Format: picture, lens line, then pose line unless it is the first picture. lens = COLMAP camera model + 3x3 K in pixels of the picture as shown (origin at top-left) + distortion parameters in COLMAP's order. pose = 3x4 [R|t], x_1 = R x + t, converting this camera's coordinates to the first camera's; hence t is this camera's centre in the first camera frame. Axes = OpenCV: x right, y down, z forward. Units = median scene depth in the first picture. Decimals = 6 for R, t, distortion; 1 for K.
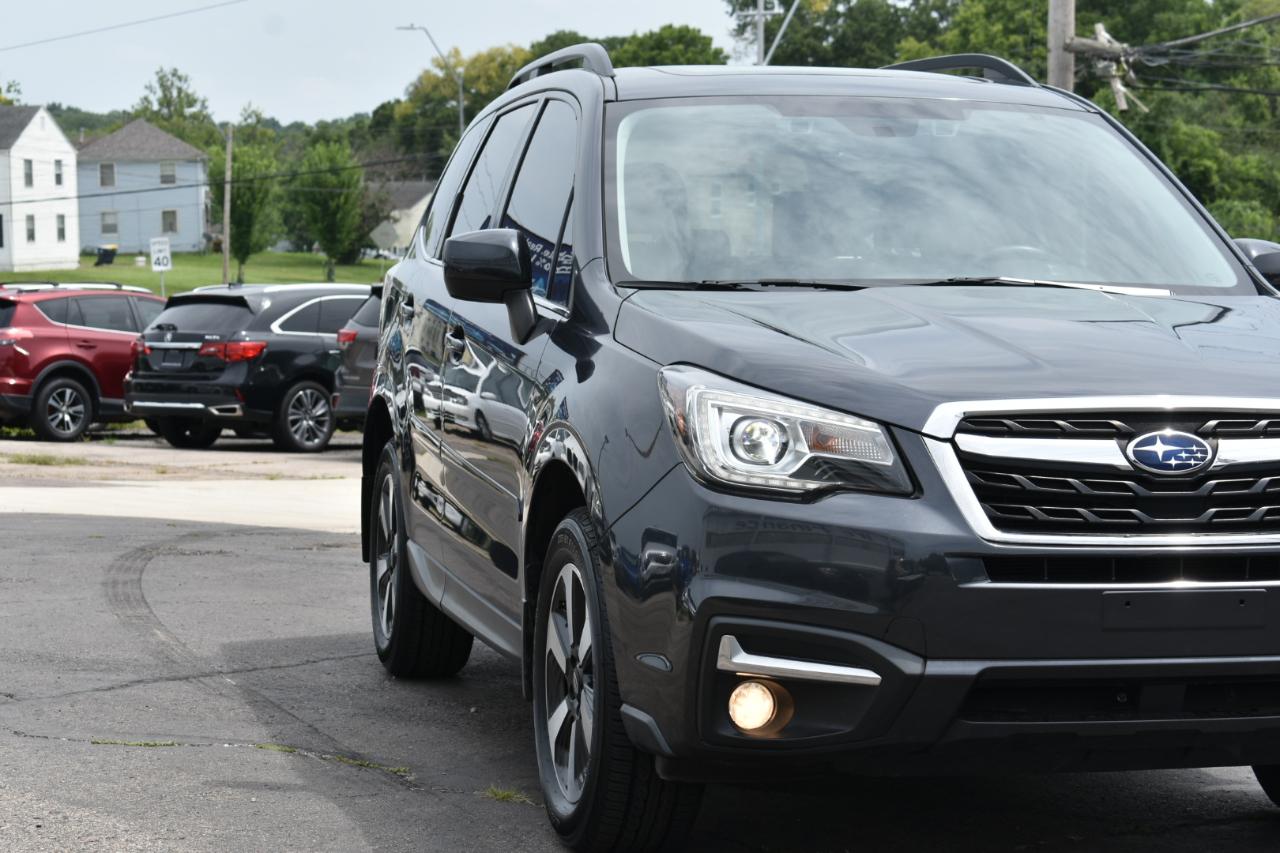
lens RADIAL K [[2978.9, 0, 641.6], [0, 2978.9, 407.1], [0, 0, 1]] dist [-0.034310, 0.241228]
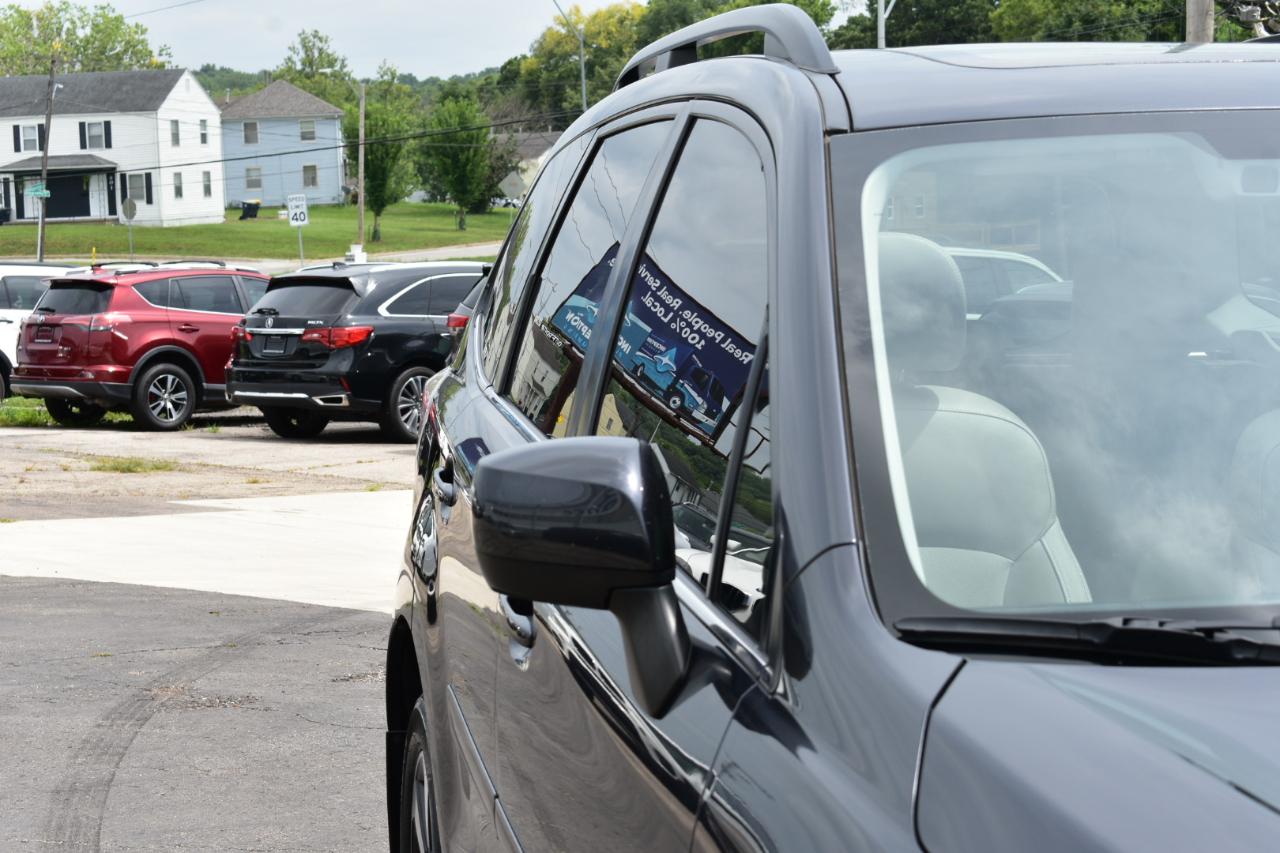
lens RADIAL K [[2757.3, 0, 640.0], [0, 2757.3, 426.5], [0, 0, 1]] dist [0.022071, -0.275544]
pose [[0.998980, -0.015392, -0.042457, -0.005041], [0.016759, 0.999346, 0.032037, -0.015350], [0.041936, -0.032716, 0.998585, 0.123336]]
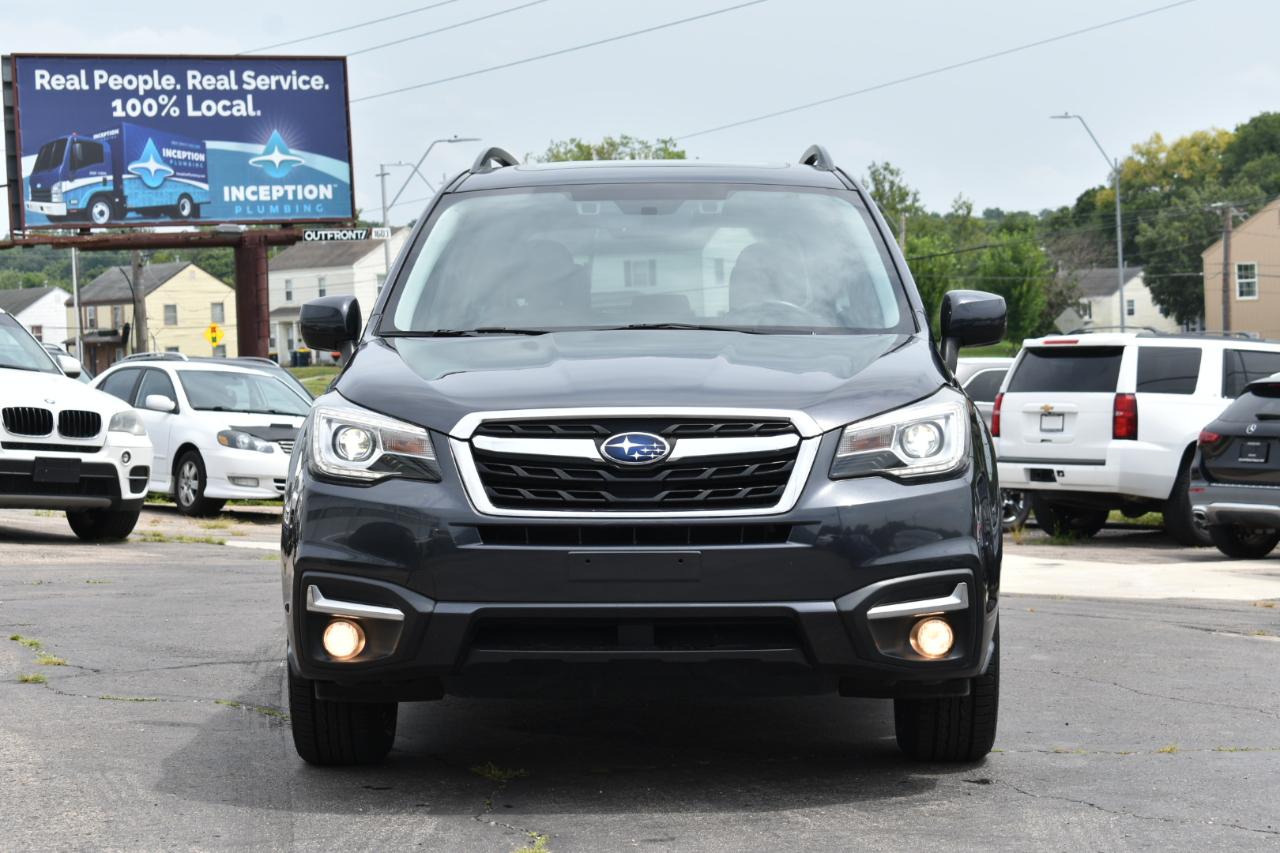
lens RADIAL K [[2978.9, 0, 641.6], [0, 2978.9, 407.1], [0, 0, 1]] dist [-0.034310, 0.241228]
pose [[0.970416, -0.011963, -0.241142, 0.080022], [0.004689, 0.999517, -0.030717, 0.006012], [0.241393, 0.028678, 0.970004, -0.045162]]
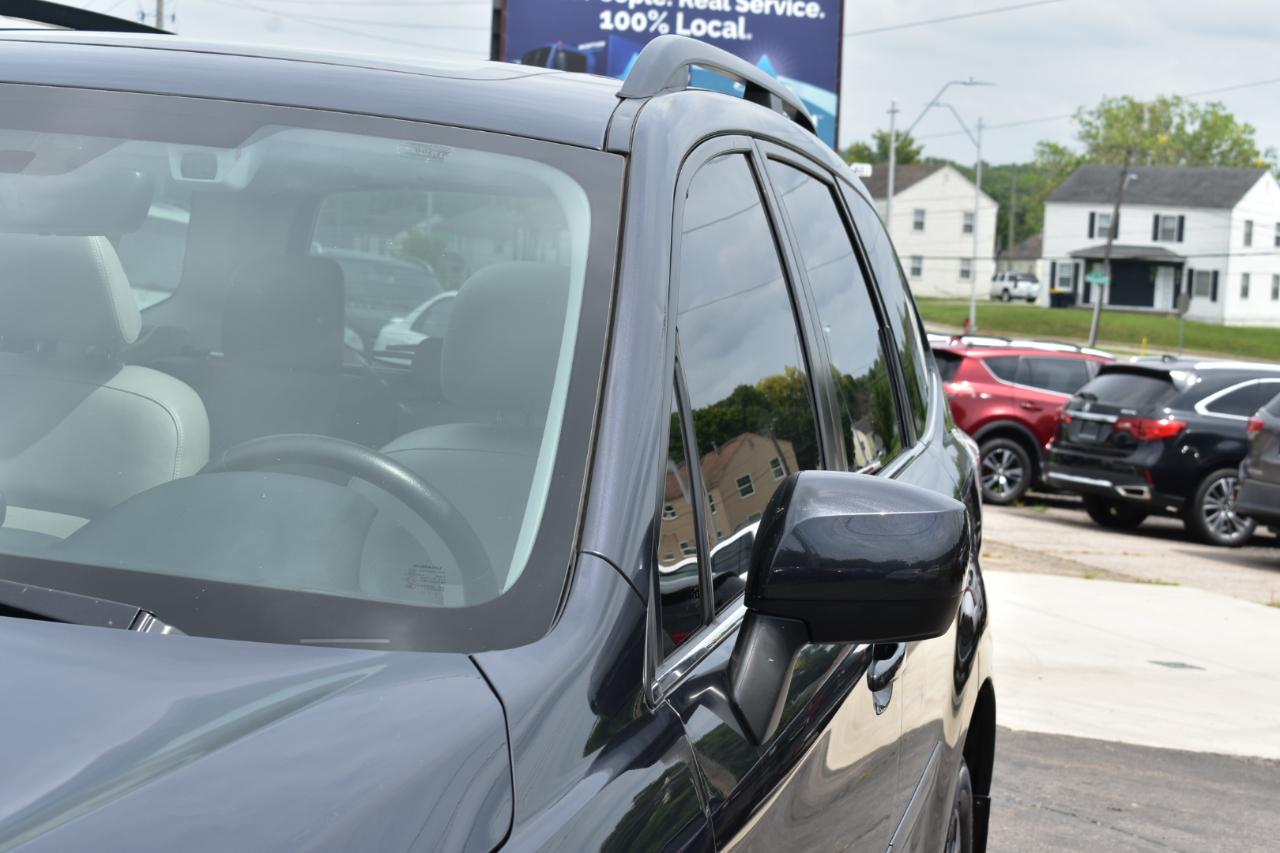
lens RADIAL K [[2757.3, 0, 640.0], [0, 2757.3, 426.5], [0, 0, 1]] dist [0.022071, -0.275544]
pose [[0.902944, 0.094752, -0.419182, 0.073171], [-0.098116, 0.995082, 0.013581, -0.014305], [0.418408, 0.028866, 0.907801, 0.139537]]
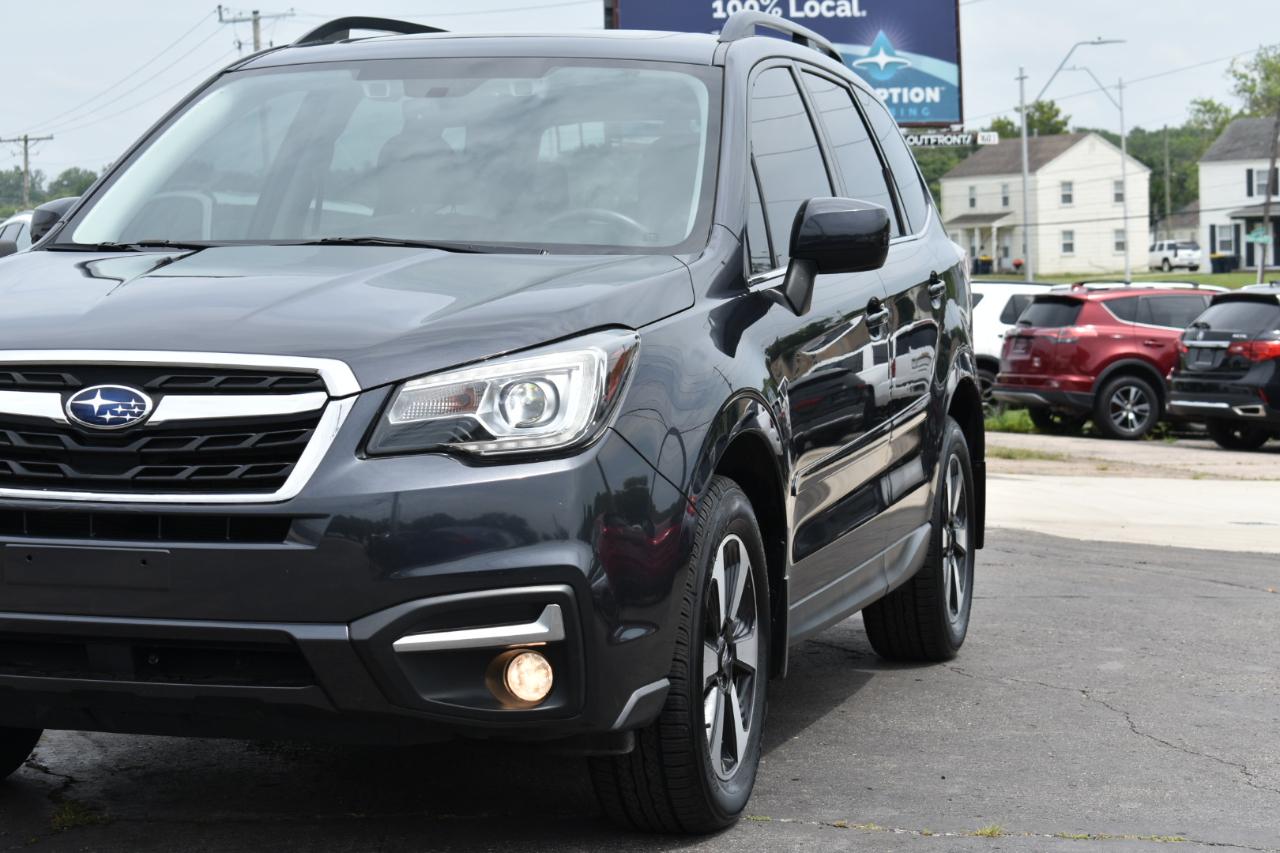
lens RADIAL K [[2978.9, 0, 641.6], [0, 2978.9, 407.1], [0, 0, 1]] dist [-0.034310, 0.241228]
pose [[0.885536, 0.018756, -0.464191, 0.125826], [-0.019969, 0.999798, 0.002304, 0.001538], [0.464141, 0.007229, 0.885732, 0.034844]]
